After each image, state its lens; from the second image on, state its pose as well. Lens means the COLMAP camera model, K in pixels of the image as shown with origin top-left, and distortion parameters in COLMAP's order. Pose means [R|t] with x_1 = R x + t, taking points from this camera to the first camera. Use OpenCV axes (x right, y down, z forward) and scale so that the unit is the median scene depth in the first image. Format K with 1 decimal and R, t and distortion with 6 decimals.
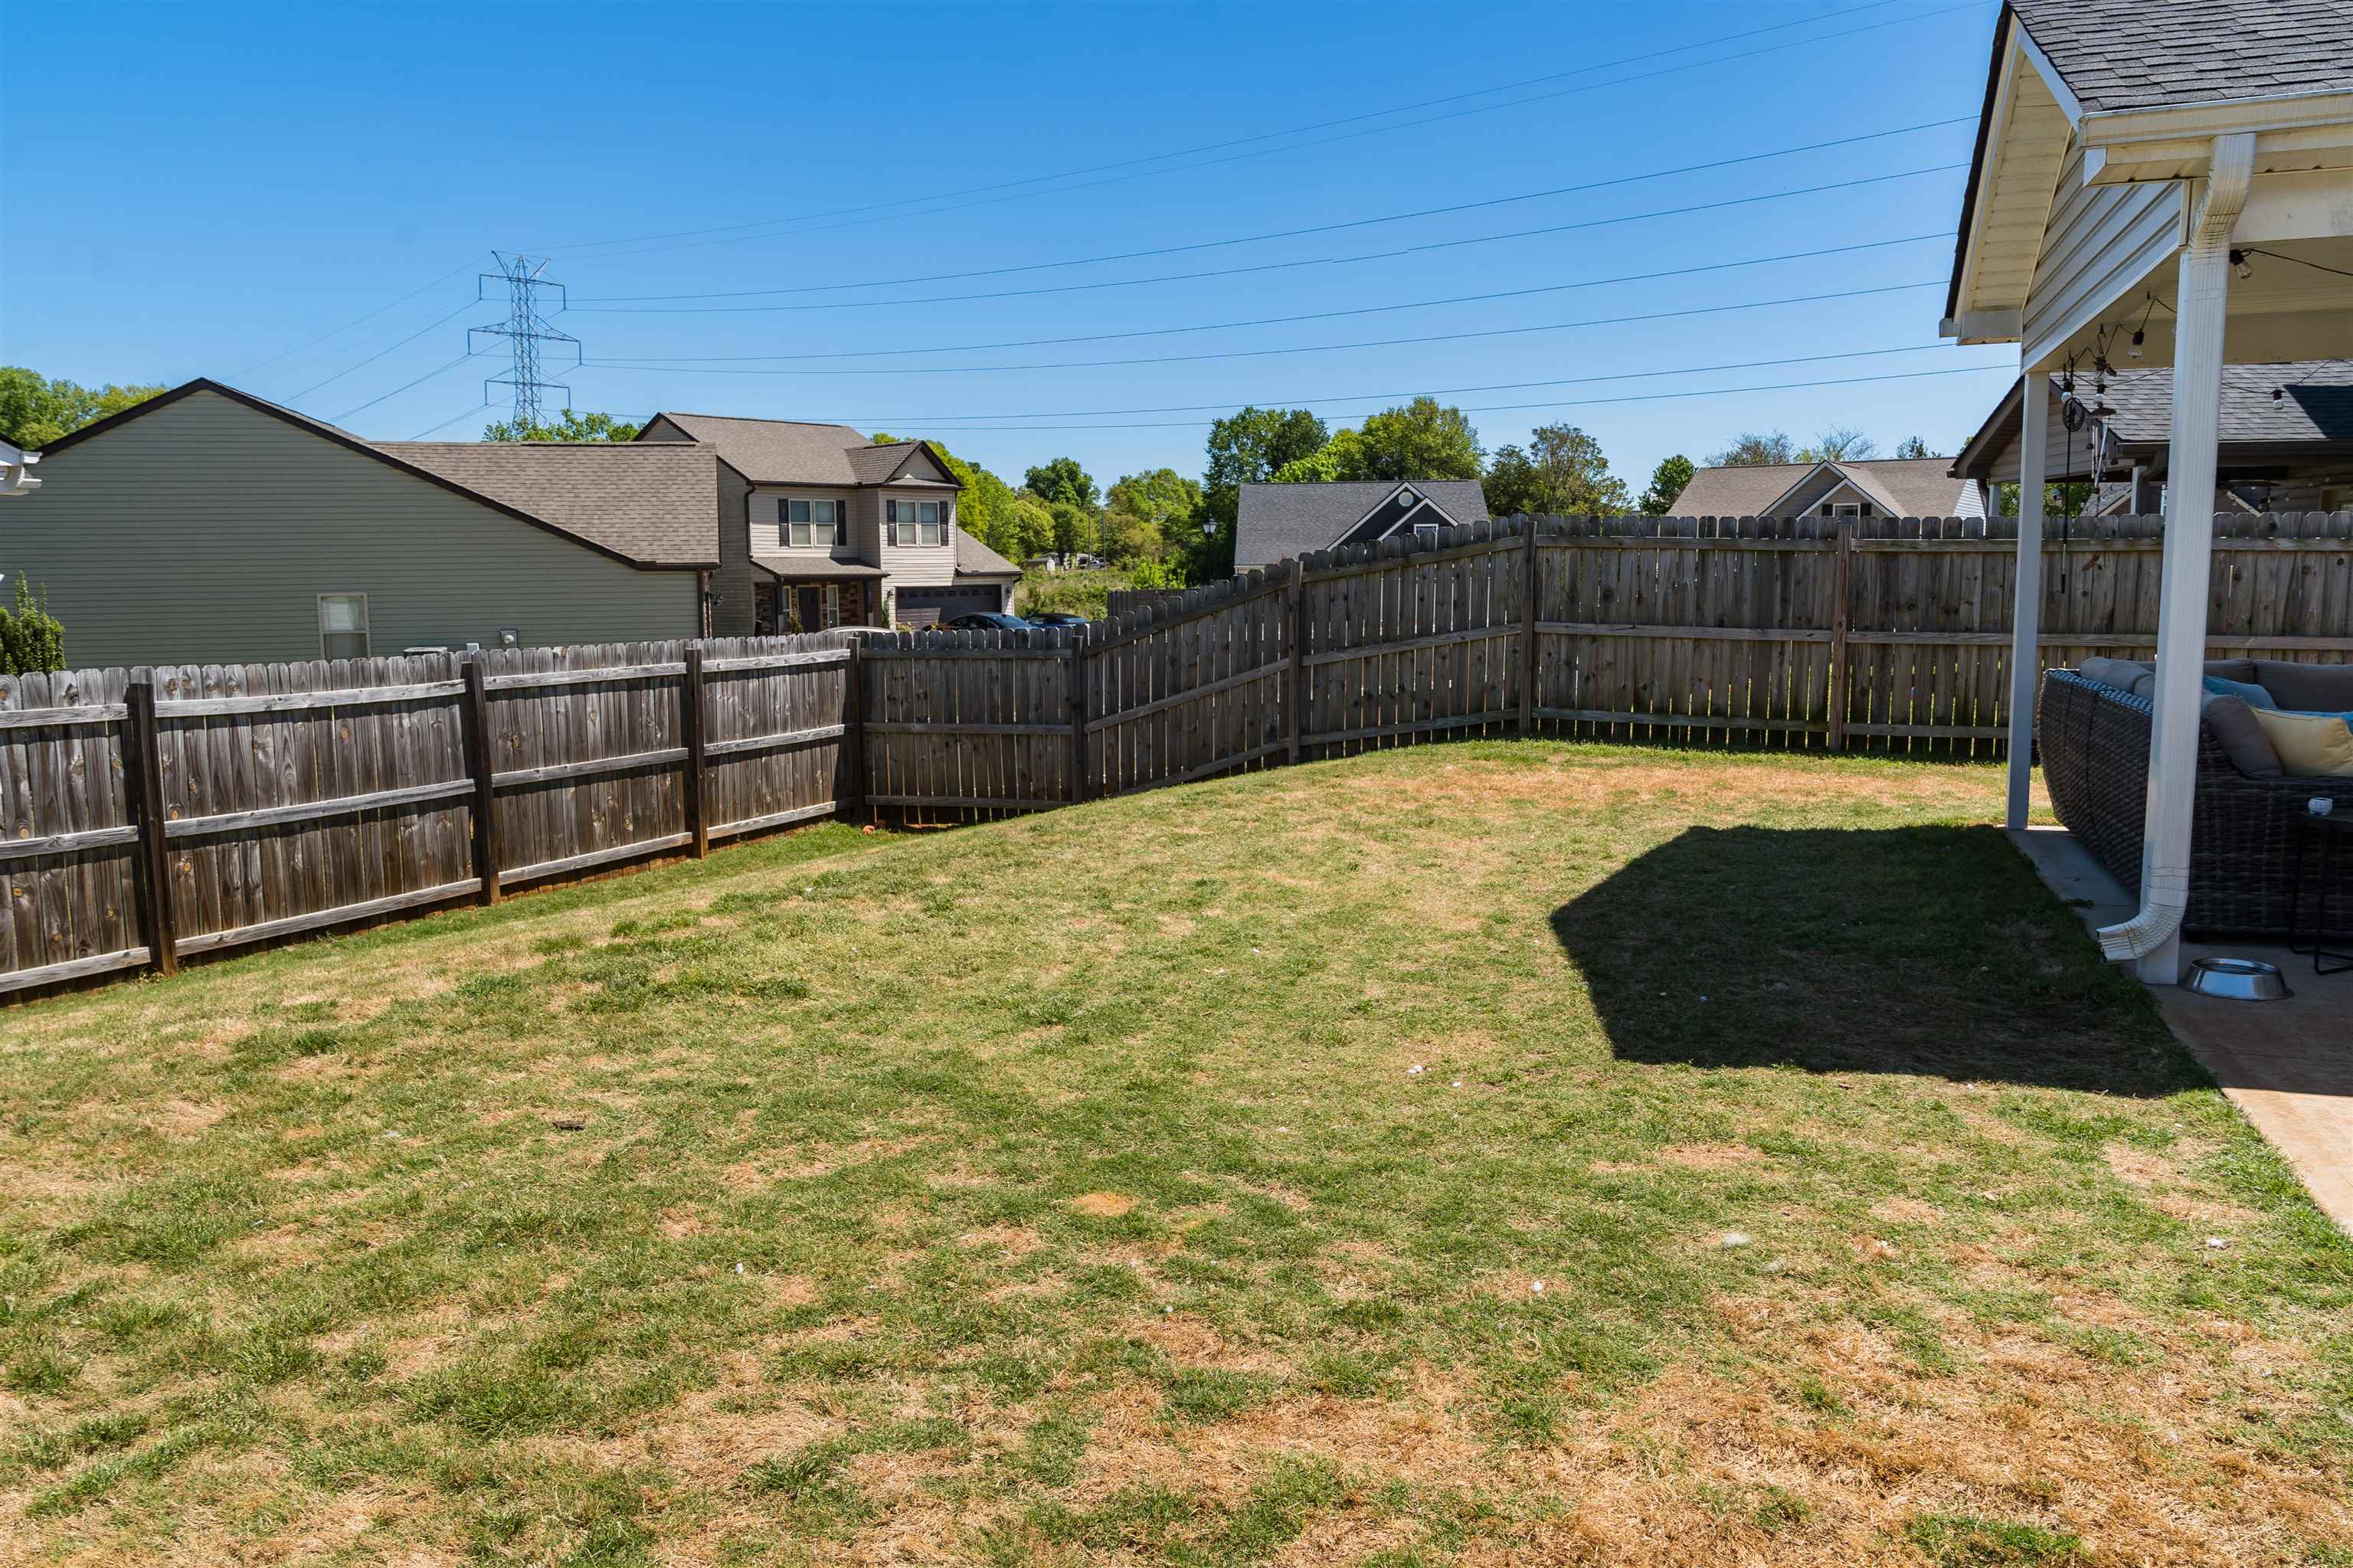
lens RADIAL K [[1650.1, 0, 1176.5], [0, 1650.1, 784.0], [0, 0, 1]] dist [-0.028974, 0.005269]
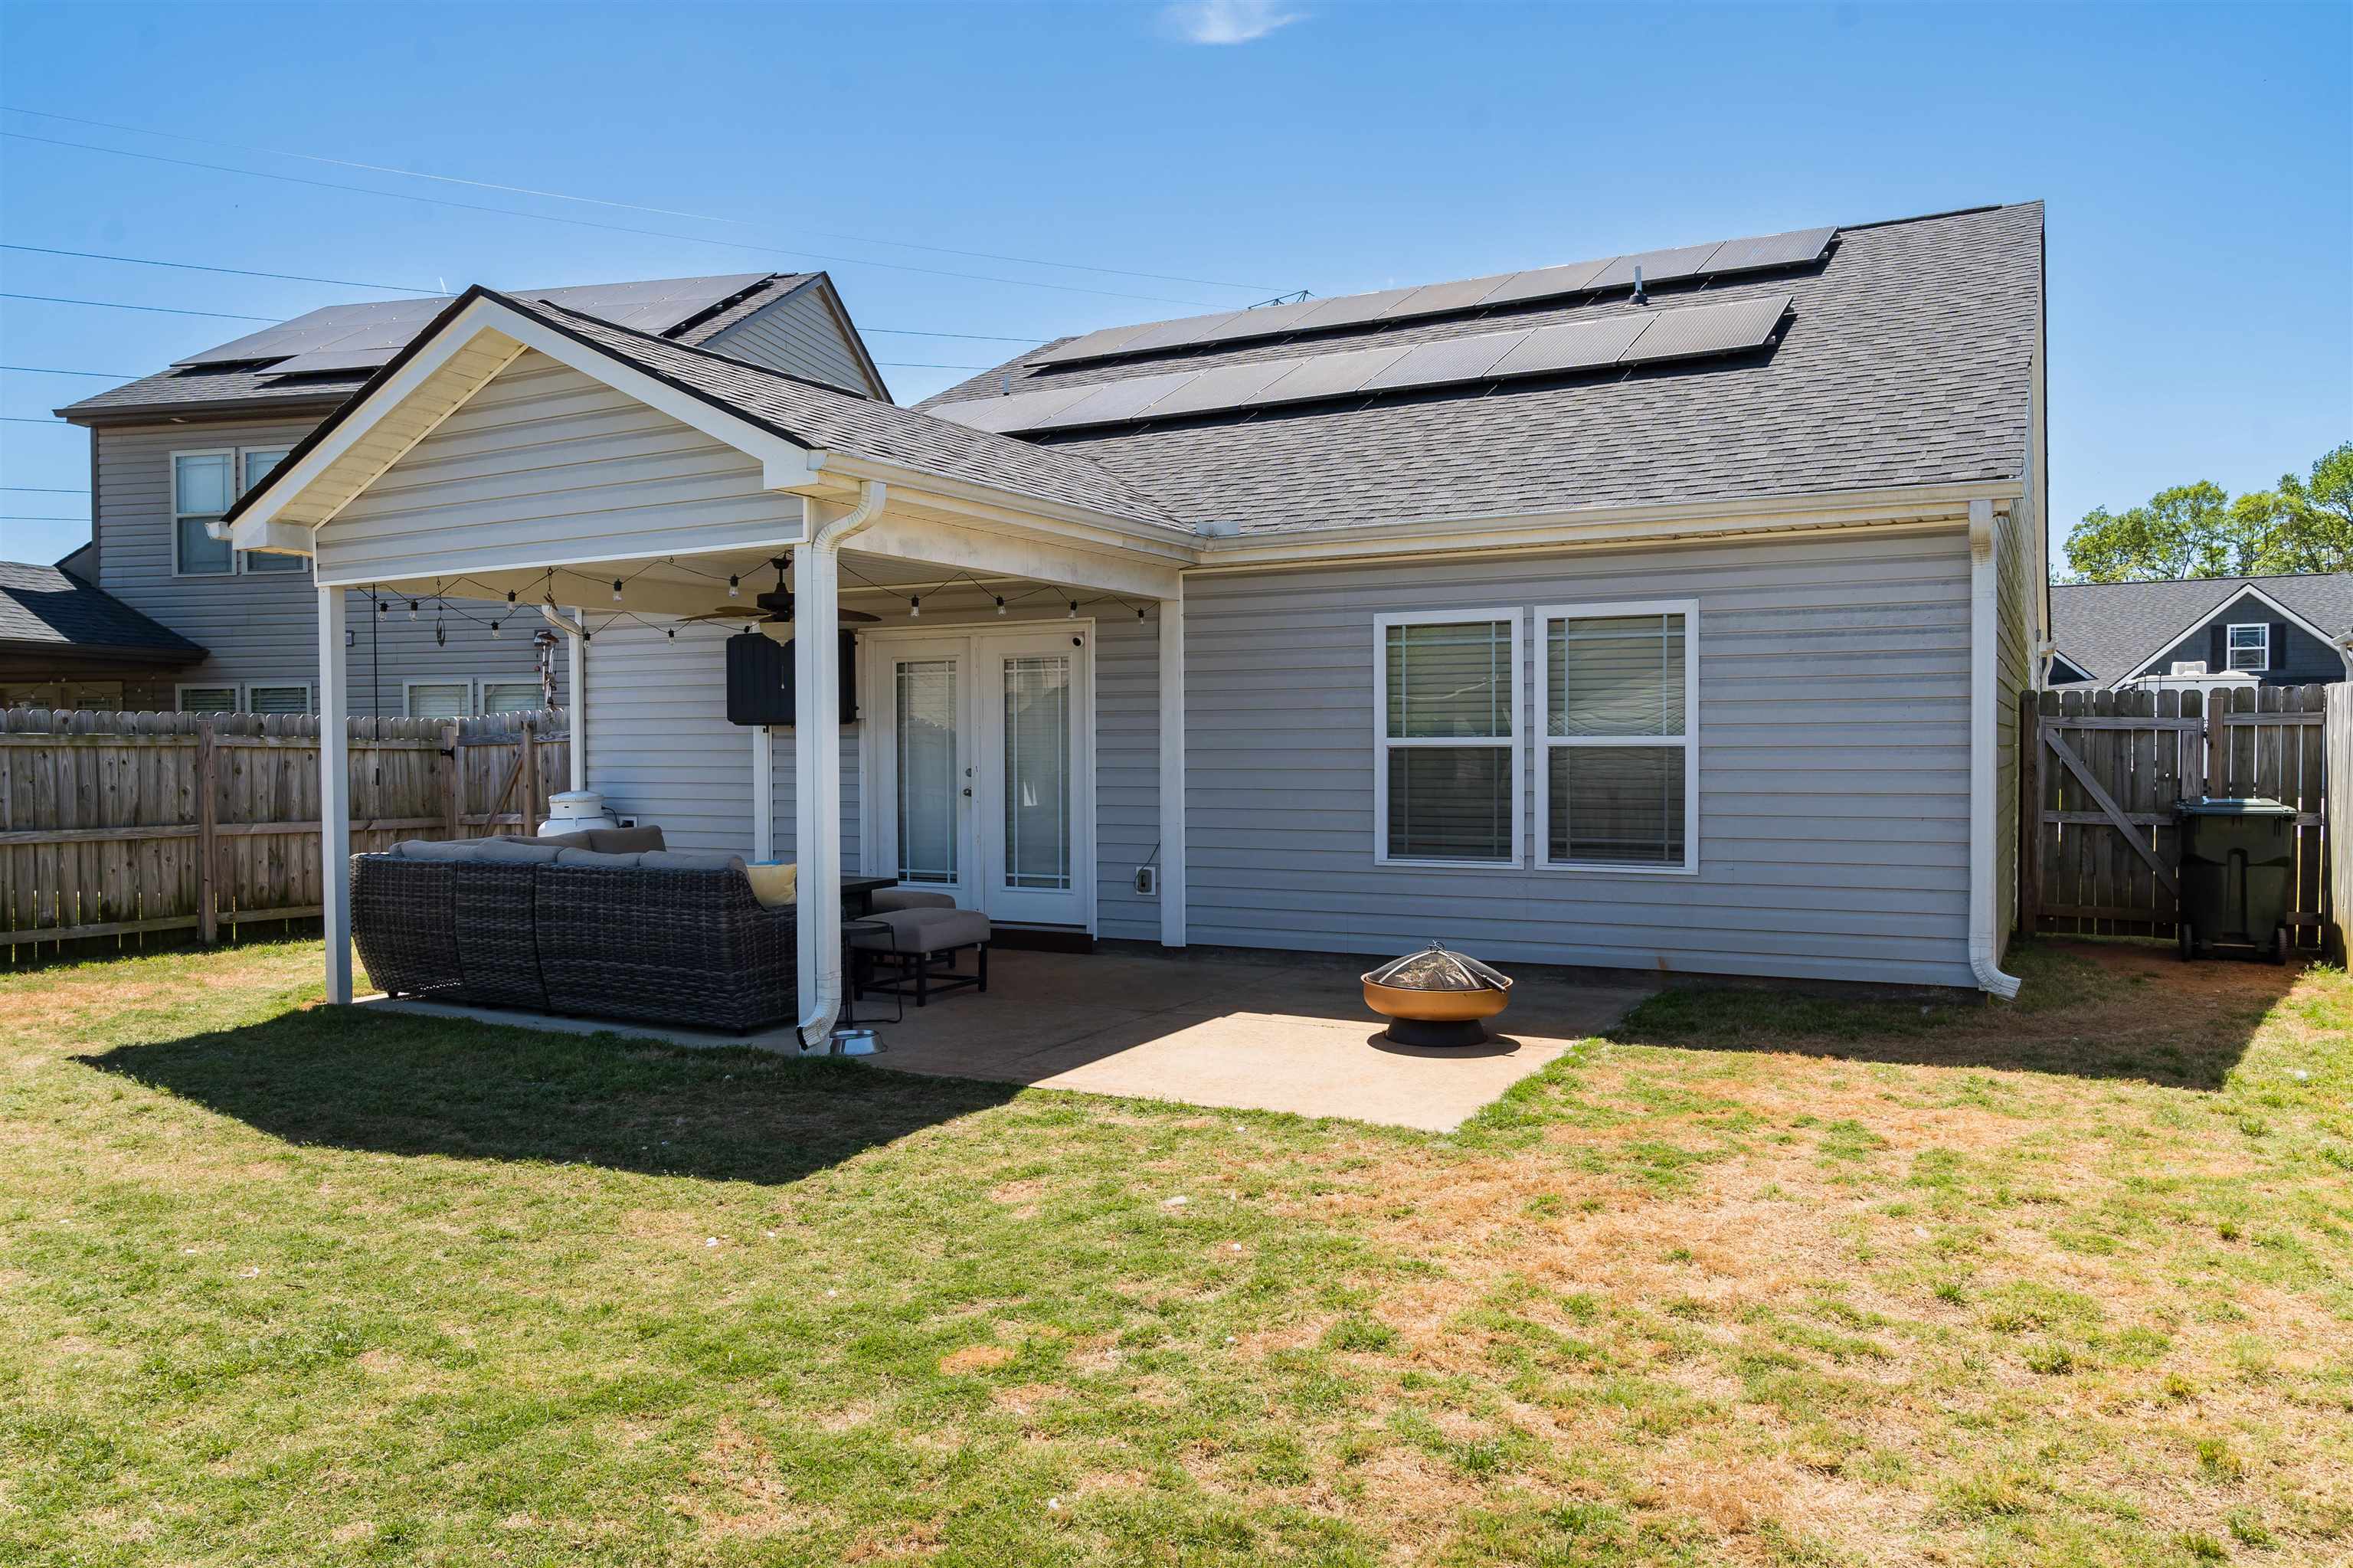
lens RADIAL K [[1650.1, 0, 1176.5], [0, 1650.1, 784.0], [0, 0, 1]] dist [-0.028974, 0.005269]
pose [[0.141056, -0.009435, 0.989957, -0.352240], [0.127812, 0.991760, -0.008760, -0.027695], [-0.981716, 0.127764, 0.141100, 0.225889]]
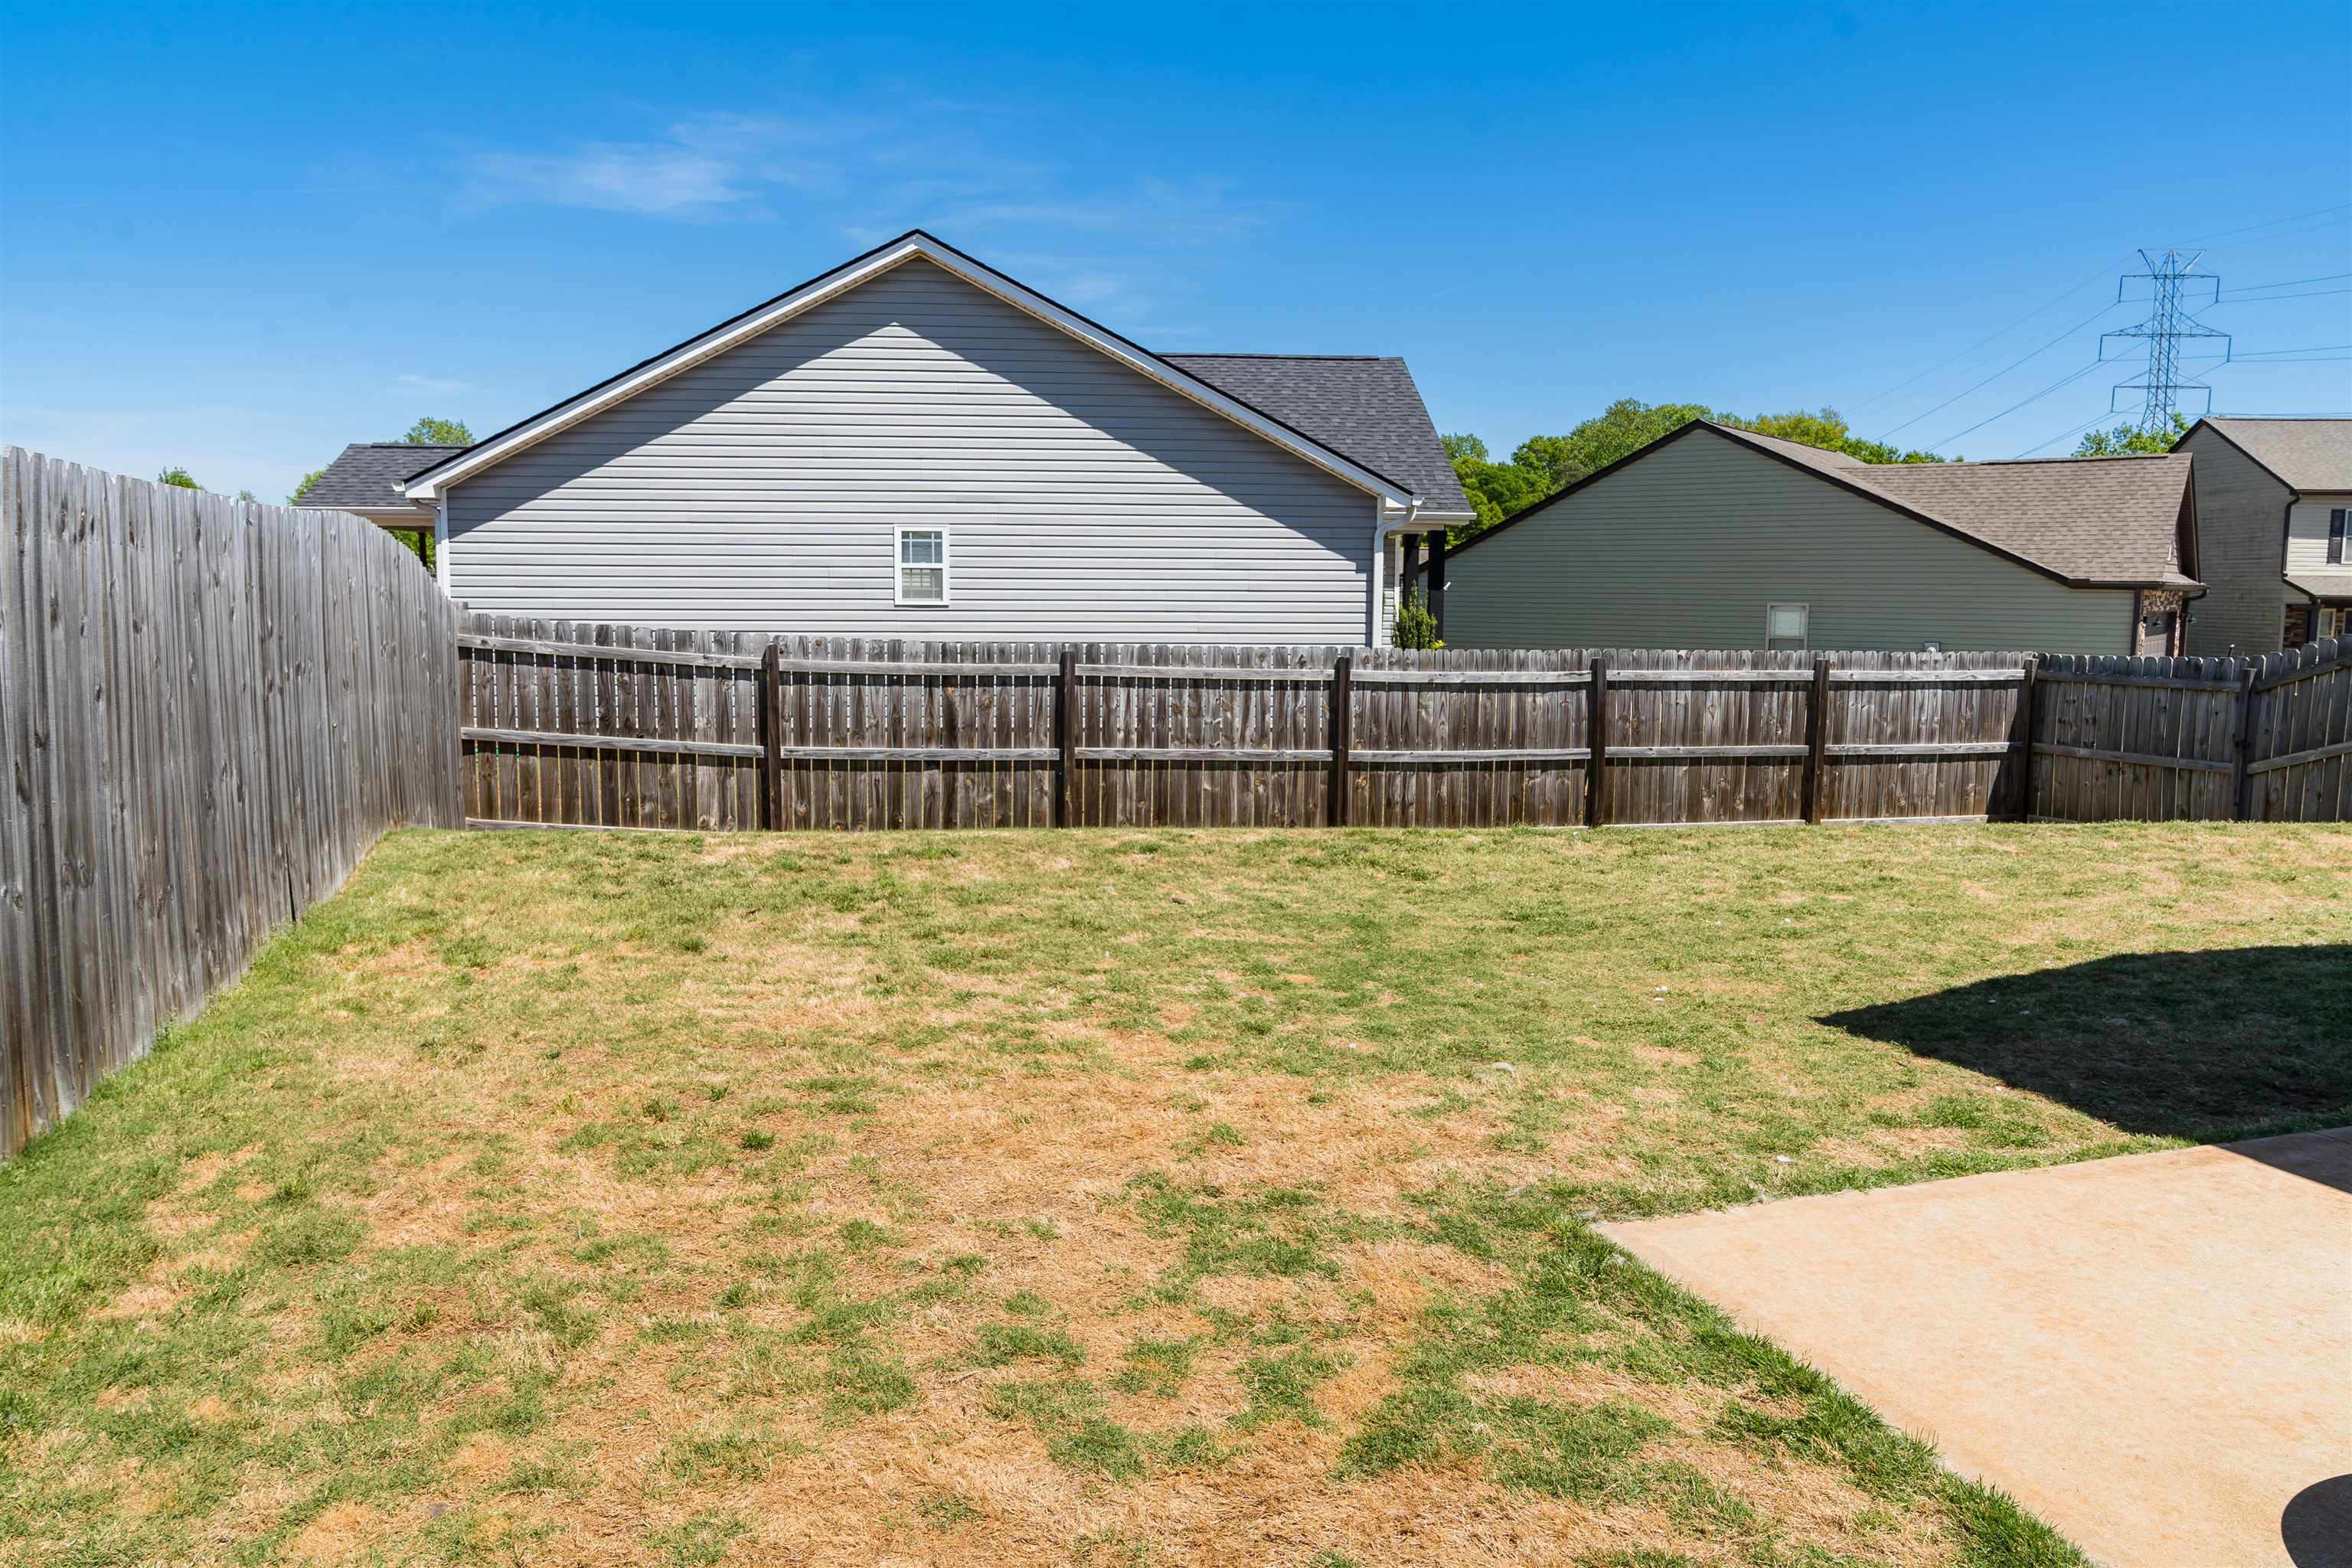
lens RADIAL K [[1649.4, 0, 1176.0], [0, 1649.4, 784.0], [0, 0, 1]] dist [-0.028974, 0.005269]
pose [[0.603982, 0.108903, -0.789522, 0.385908], [-0.114124, 0.992230, 0.049559, -0.002527], [0.788785, 0.060170, 0.611718, -0.039878]]
